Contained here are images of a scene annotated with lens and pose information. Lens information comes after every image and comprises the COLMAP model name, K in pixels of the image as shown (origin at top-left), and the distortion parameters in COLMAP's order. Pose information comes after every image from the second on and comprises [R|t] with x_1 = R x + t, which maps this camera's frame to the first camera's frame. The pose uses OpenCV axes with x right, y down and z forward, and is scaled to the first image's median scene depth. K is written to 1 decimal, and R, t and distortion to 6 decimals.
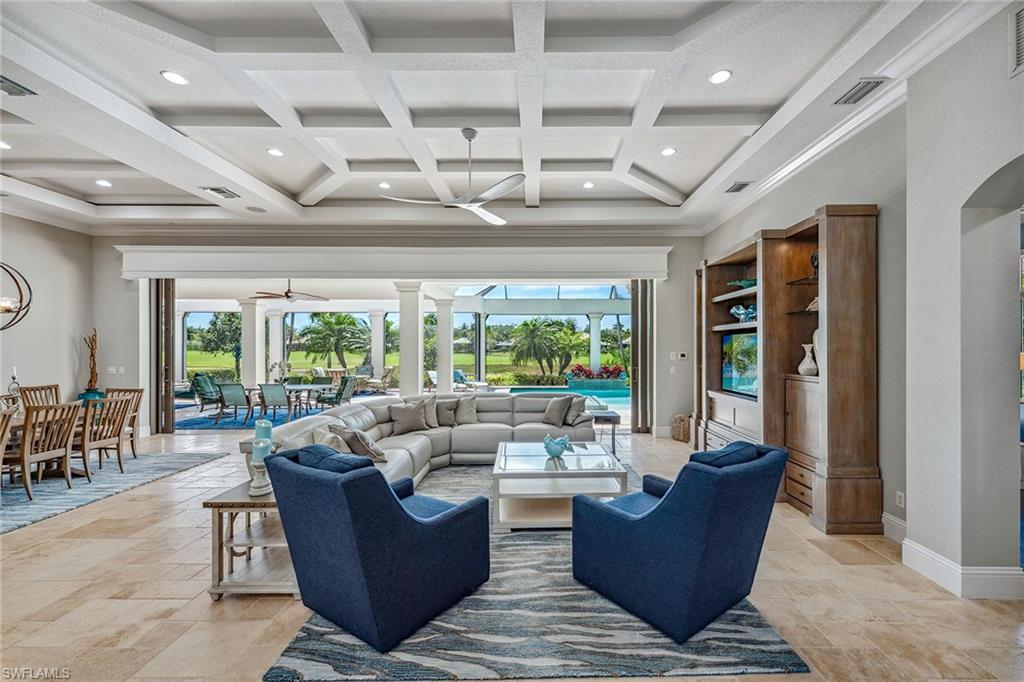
lens RADIAL K [[418.9, 0, 531.1], [0, 418.9, 345.9], [0, 0, 1]] dist [0.002668, 0.000204]
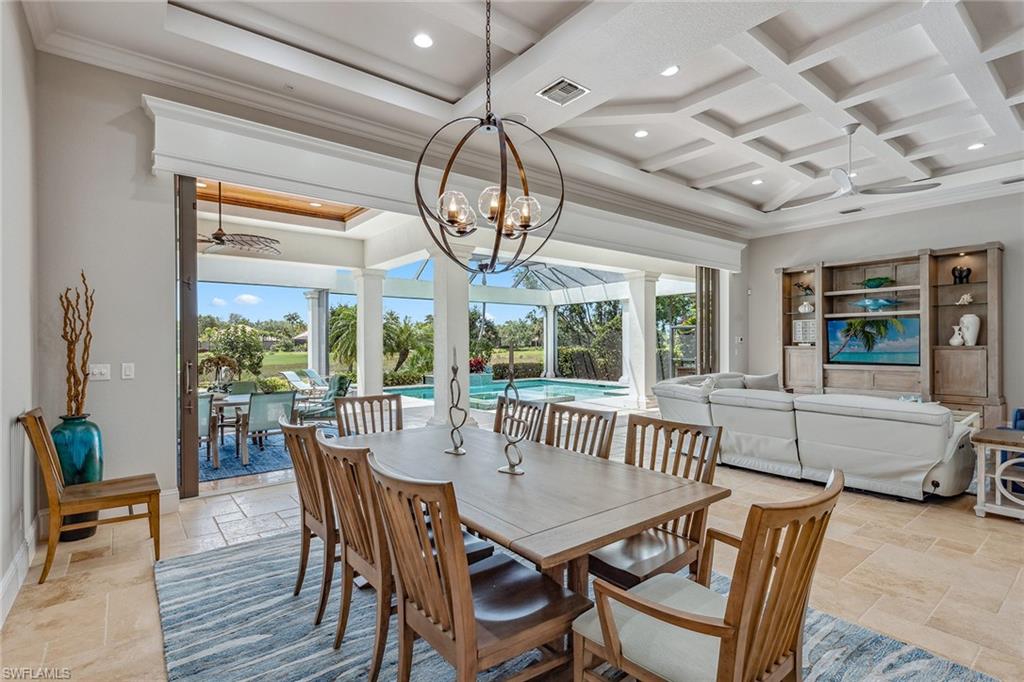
lens RADIAL K [[486.9, 0, 512.0], [0, 486.9, 341.0], [0, 0, 1]] dist [0.018058, 0.000201]
pose [[0.783040, -0.000858, 0.621970, -1.255336], [0.003788, 0.999987, -0.003390, 0.037361], [-0.621960, 0.005011, 0.783033, 0.417860]]
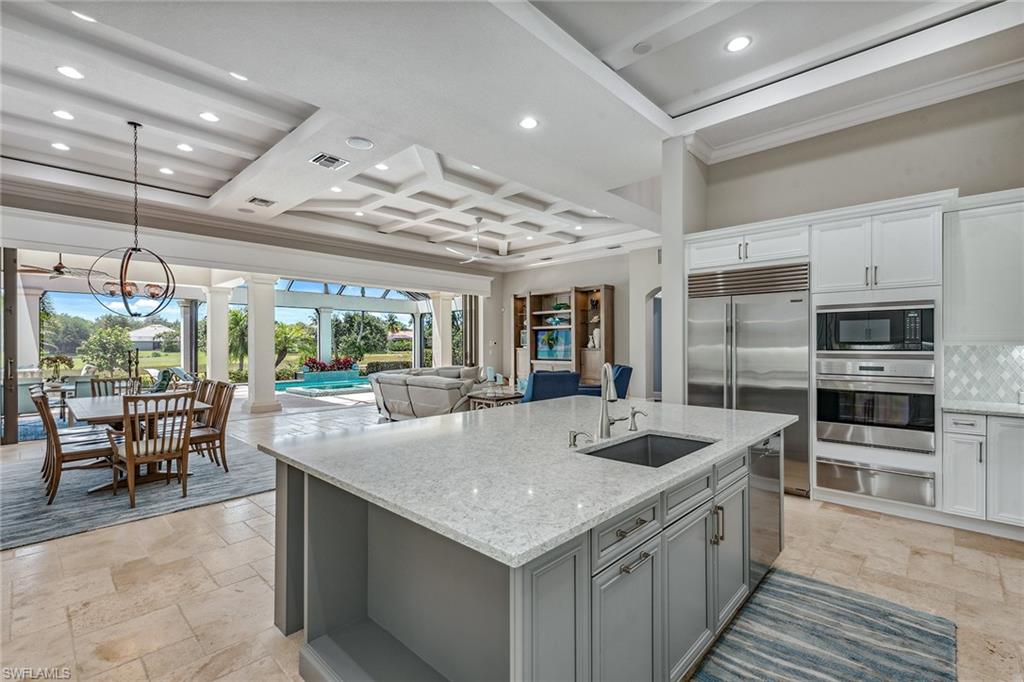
lens RADIAL K [[452.4, 0, 512.0], [0, 452.4, 341.0], [0, 0, 1]] dist [0.003346, 0.000412]
pose [[0.680382, -0.000005, 0.732858, -1.151488], [0.002346, 0.999995, -0.002171, 0.022498], [-0.732854, 0.003196, 0.680379, -0.342343]]
